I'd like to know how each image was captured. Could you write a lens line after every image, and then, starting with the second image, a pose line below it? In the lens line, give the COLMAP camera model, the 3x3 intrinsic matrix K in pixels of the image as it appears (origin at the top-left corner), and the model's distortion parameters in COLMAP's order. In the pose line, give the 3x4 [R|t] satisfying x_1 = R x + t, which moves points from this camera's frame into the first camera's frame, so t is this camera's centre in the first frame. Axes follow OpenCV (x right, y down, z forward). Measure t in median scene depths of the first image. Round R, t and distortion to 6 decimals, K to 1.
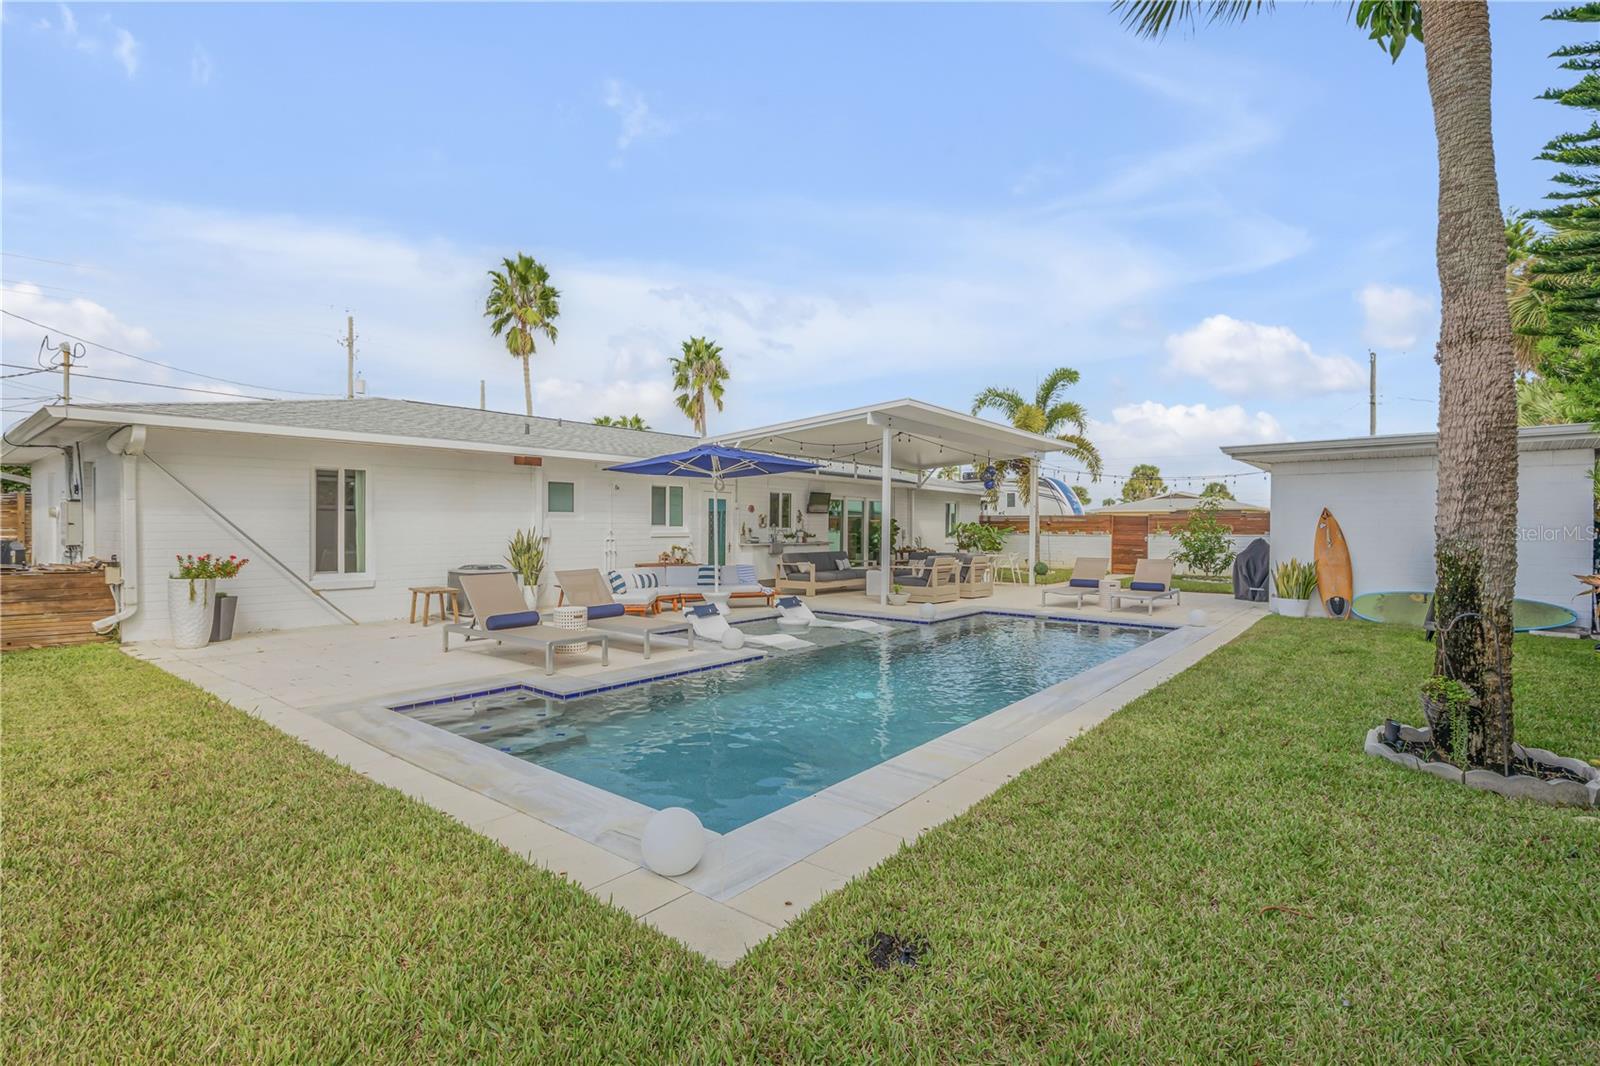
lens RADIAL K [[733.4, 0, 797.7], [0, 733.4, 533.2], [0, 0, 1]] dist [0.008114, -0.001665]
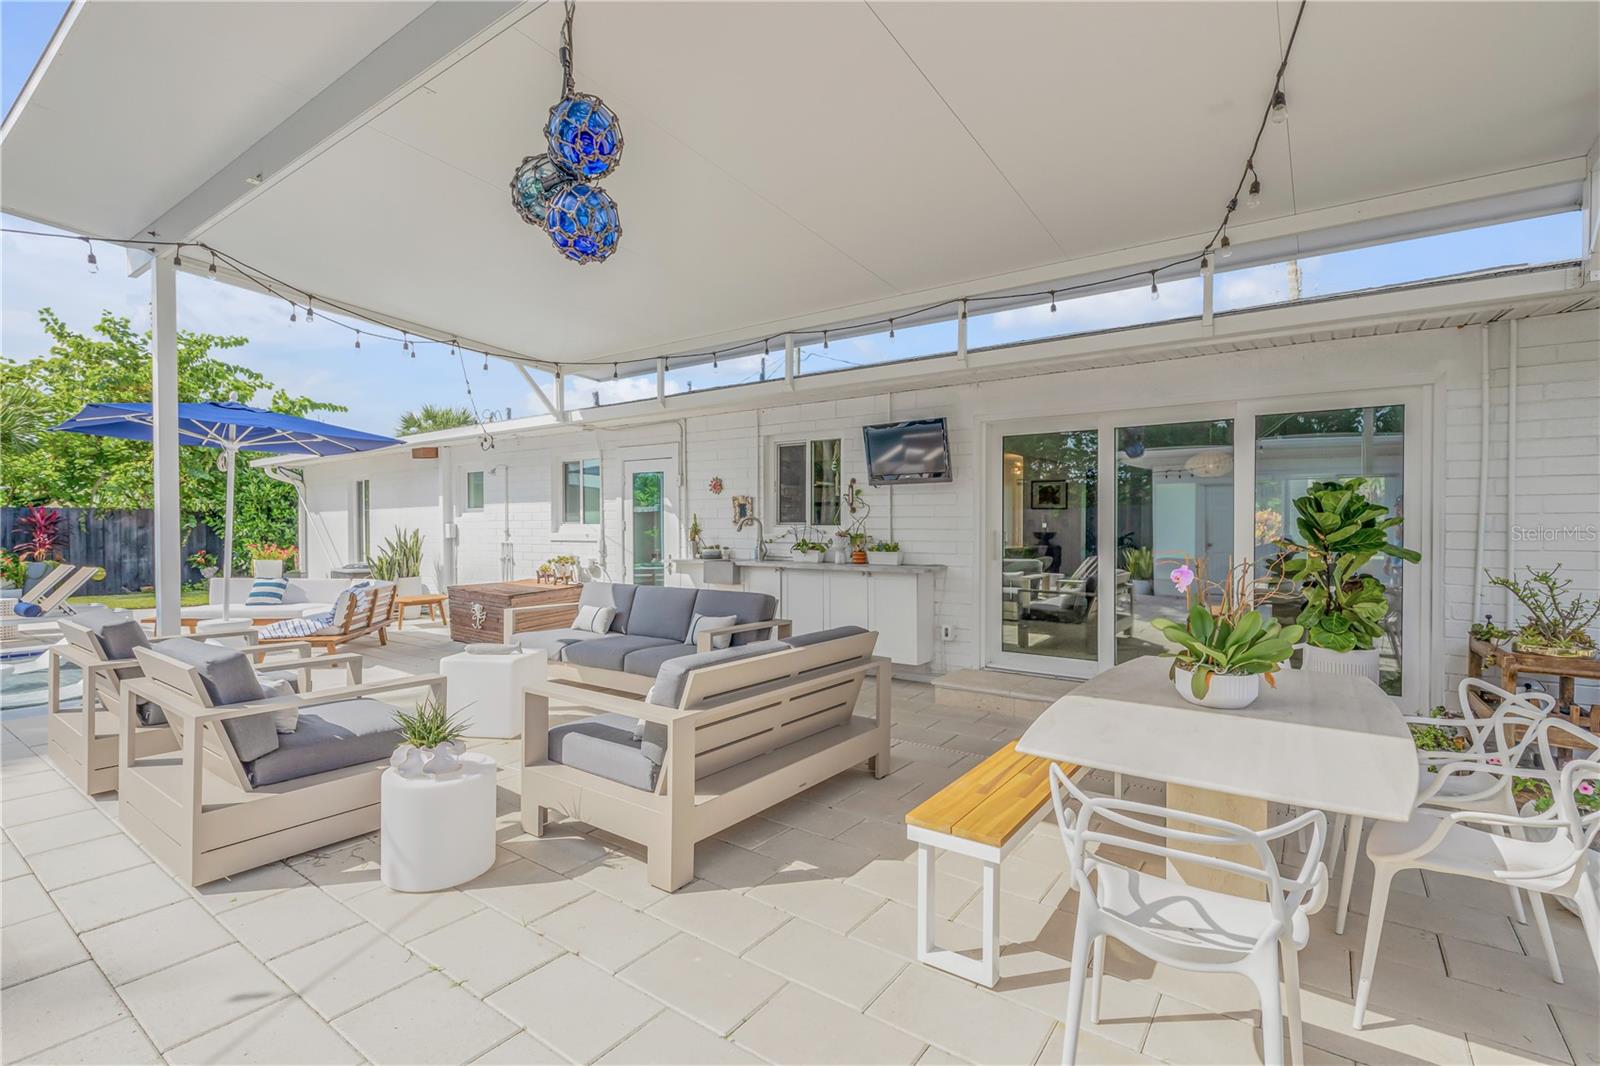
lens RADIAL K [[733.4, 0, 797.7], [0, 733.4, 533.2], [0, 0, 1]] dist [0.008114, -0.001665]
pose [[0.057764, 0.003843, -0.998323, 0.384022], [-0.009426, 0.999950, 0.003304, -0.004342], [0.998286, 0.009220, 0.057798, 0.960916]]
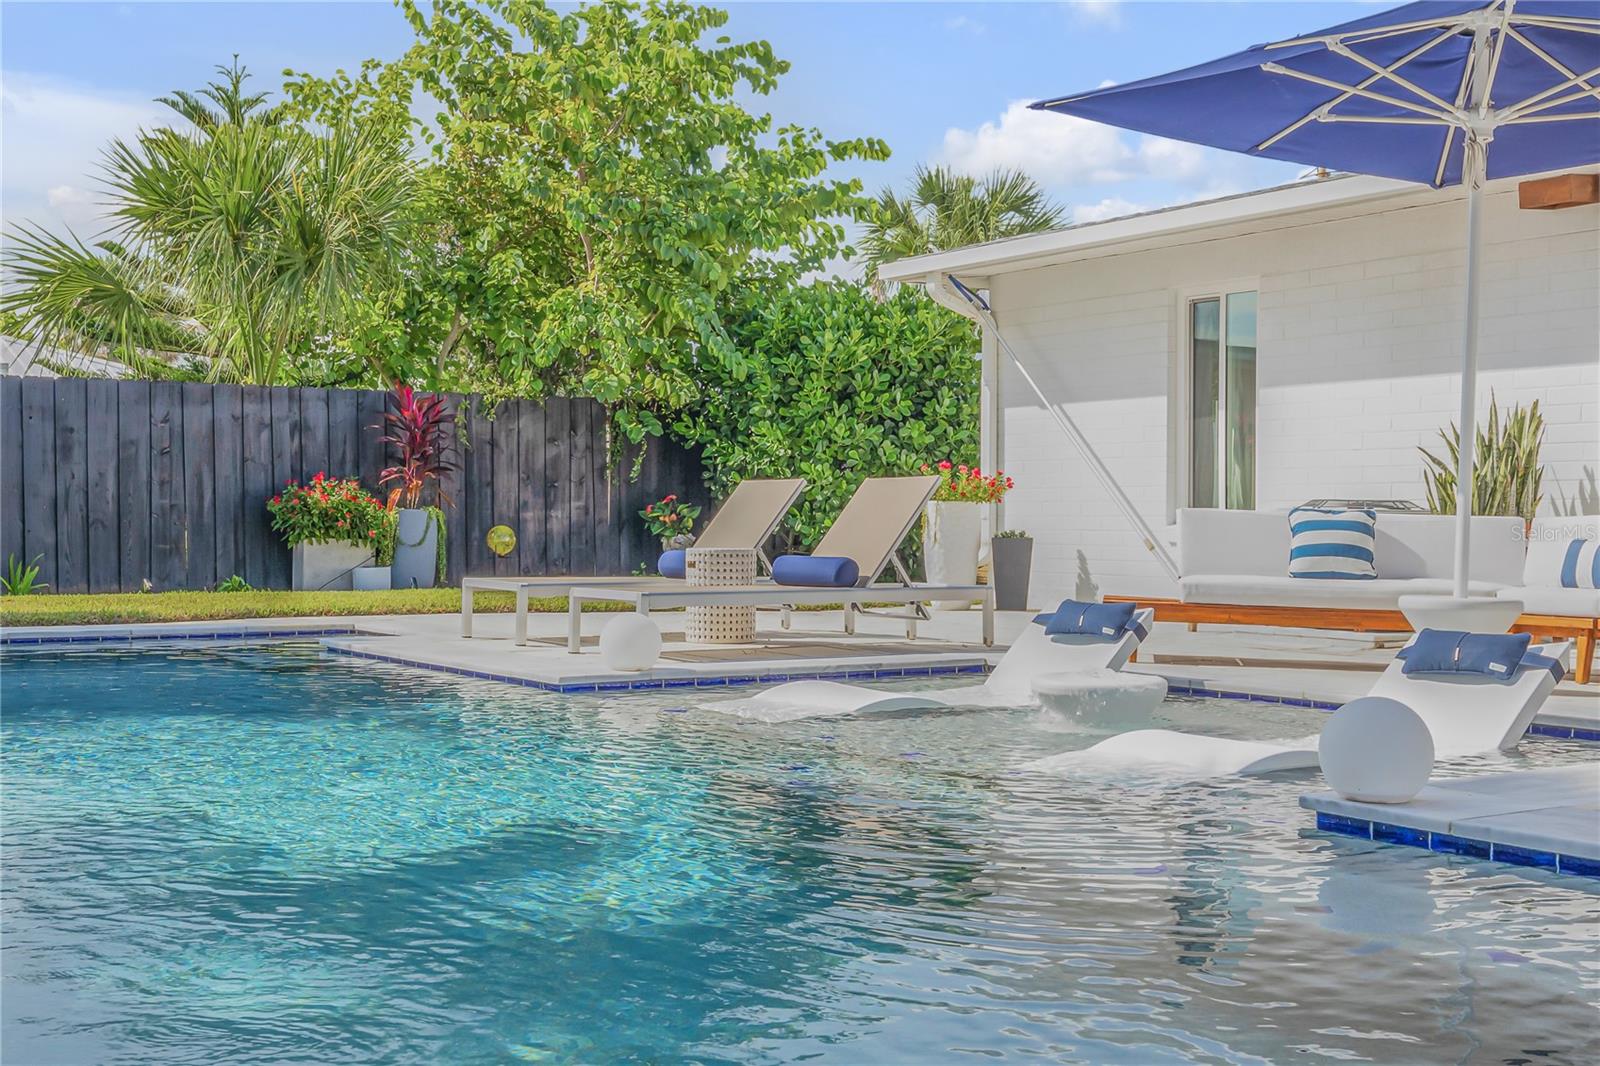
lens RADIAL K [[1869.8, 0, 800.0], [0, 1869.8, 533.0], [0, 0, 1]] dist [0.004141, -0.004757]
pose [[-0.271475, 0.001353, -0.962445, 0.363889], [-0.020822, 0.999757, 0.007279, 0.037898], [0.962220, 0.022016, -0.271381, 0.618934]]
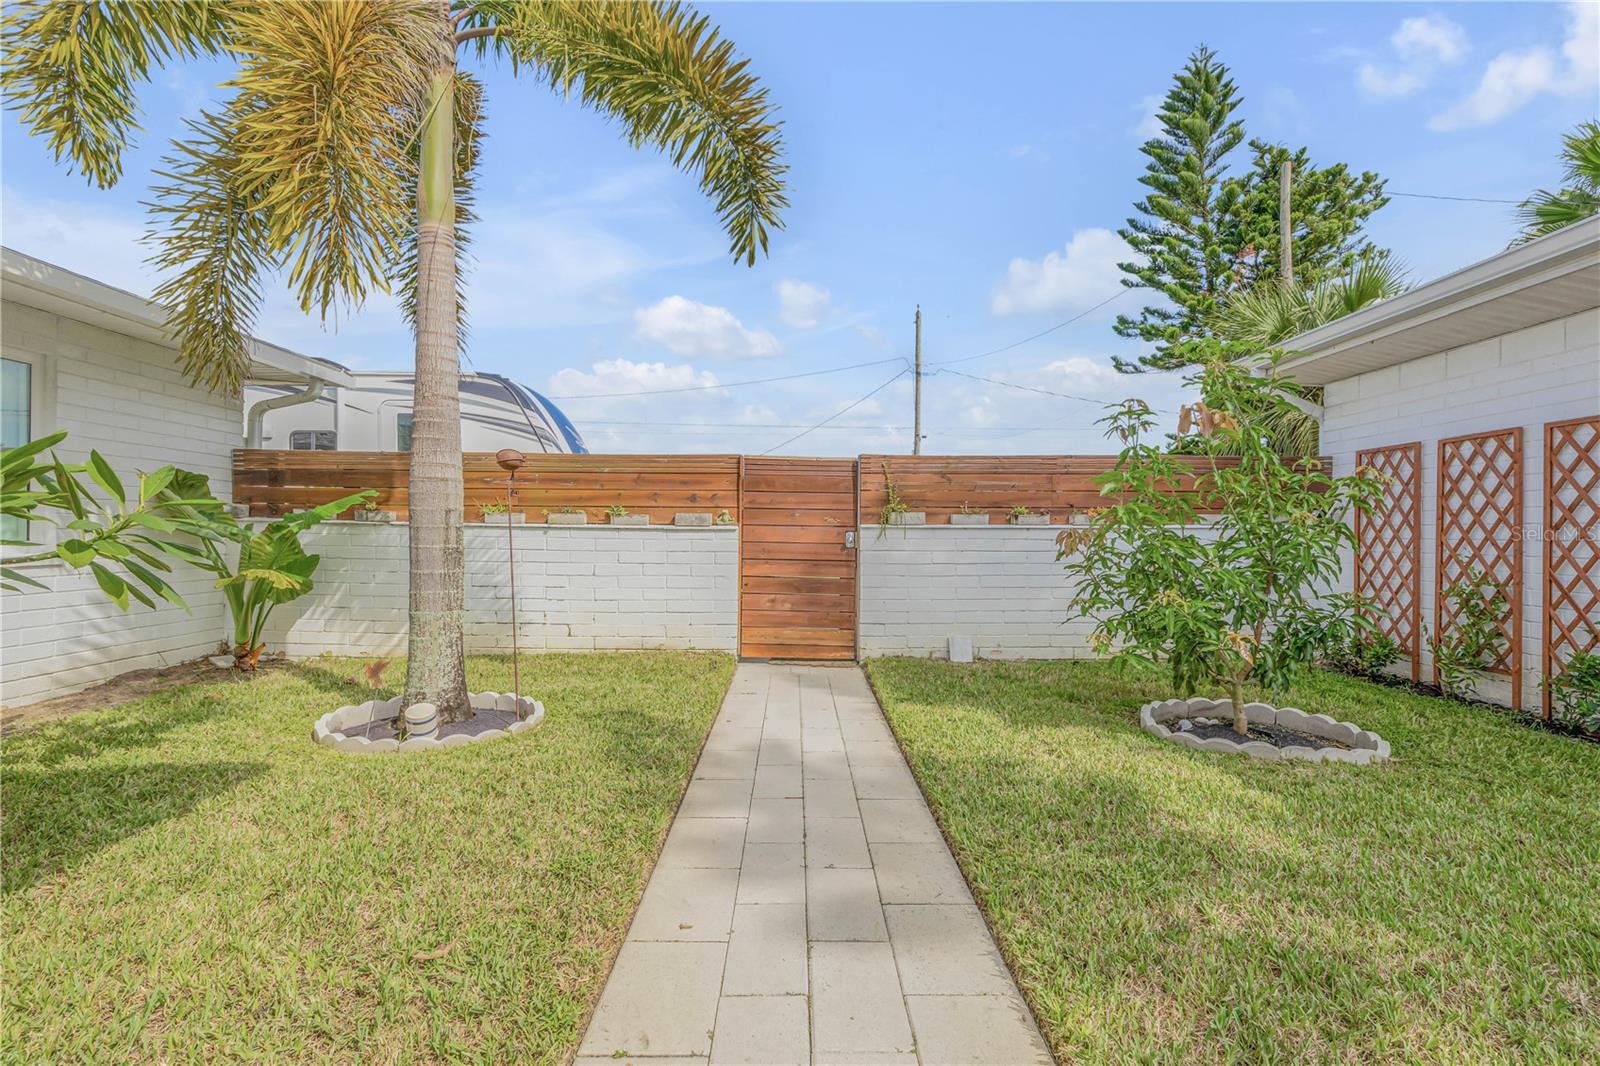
lens RADIAL K [[733.4, 0, 797.7], [0, 733.4, 533.2], [0, 0, 1]] dist [0.008114, -0.001665]
pose [[0.771051, 0.001345, 0.636772, 0.343943], [0.000181, 0.999997, -0.002332, 0.007612], [-0.636773, 0.001913, 0.771049, 0.995922]]
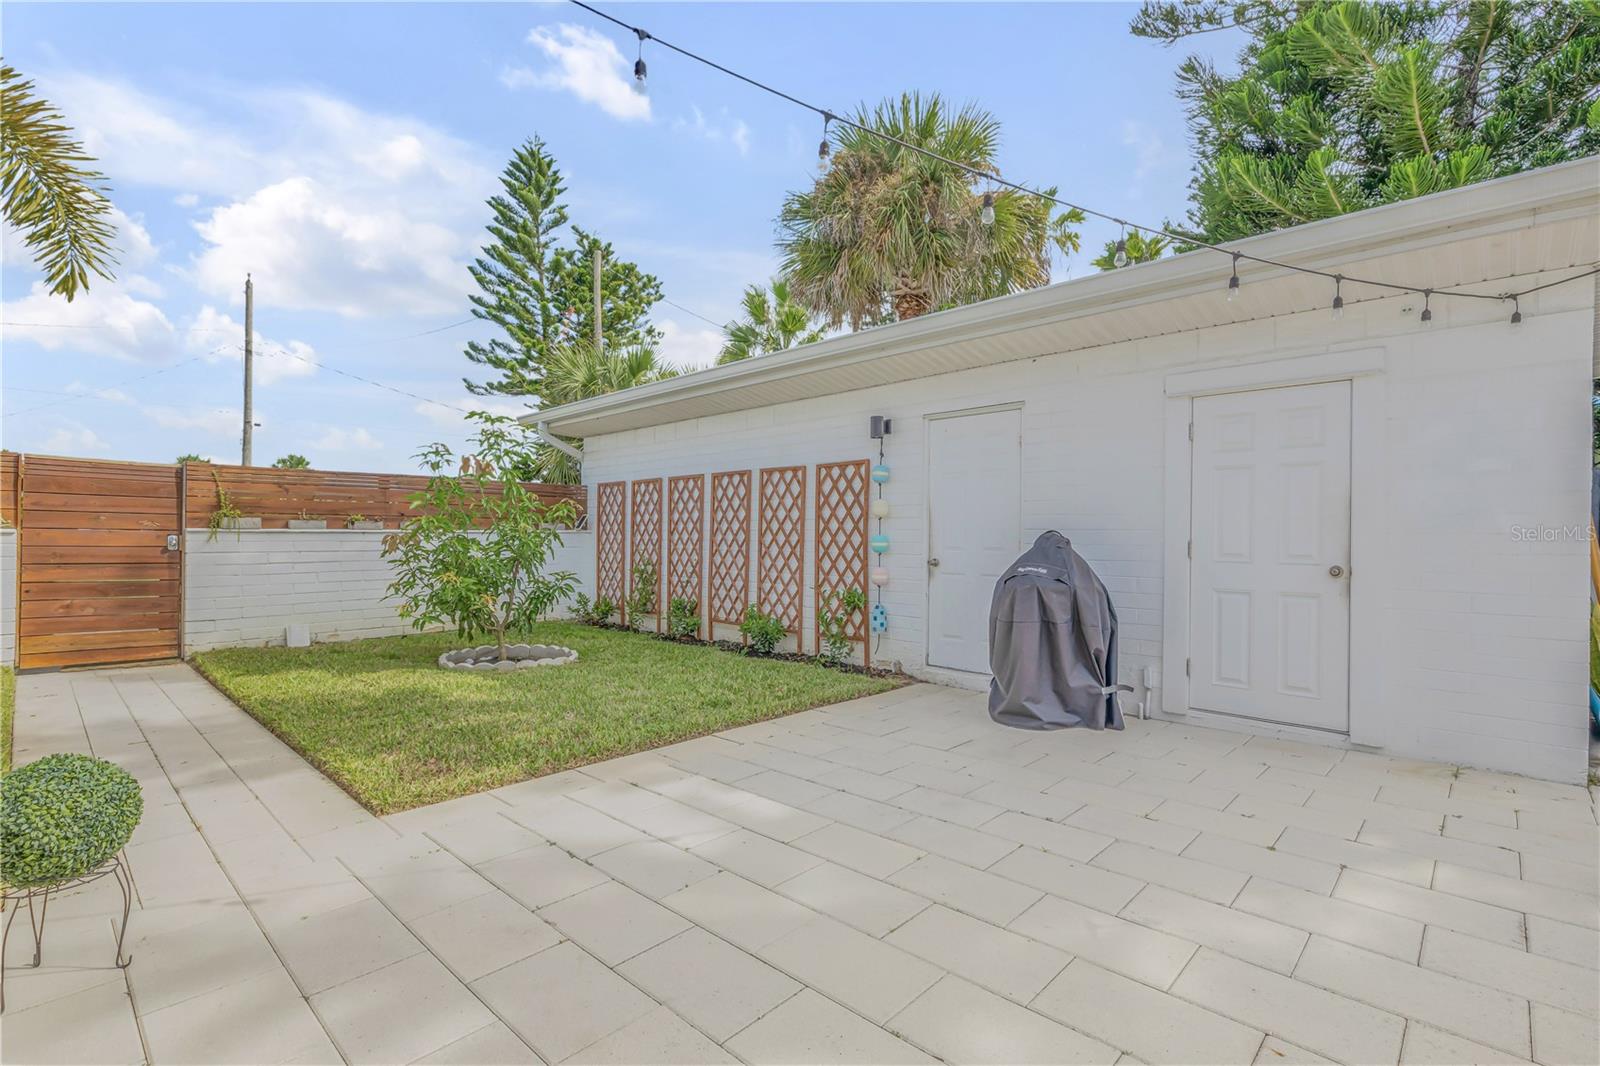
lens RADIAL K [[733.4, 0, 797.7], [0, 733.4, 533.2], [0, 0, 1]] dist [0.008114, -0.001665]
pose [[0.074341, 0.002790, 0.997229, 0.236926], [0.001423, 0.999995, -0.002903, 0.006606], [-0.997232, 0.001635, 0.074337, 0.906980]]
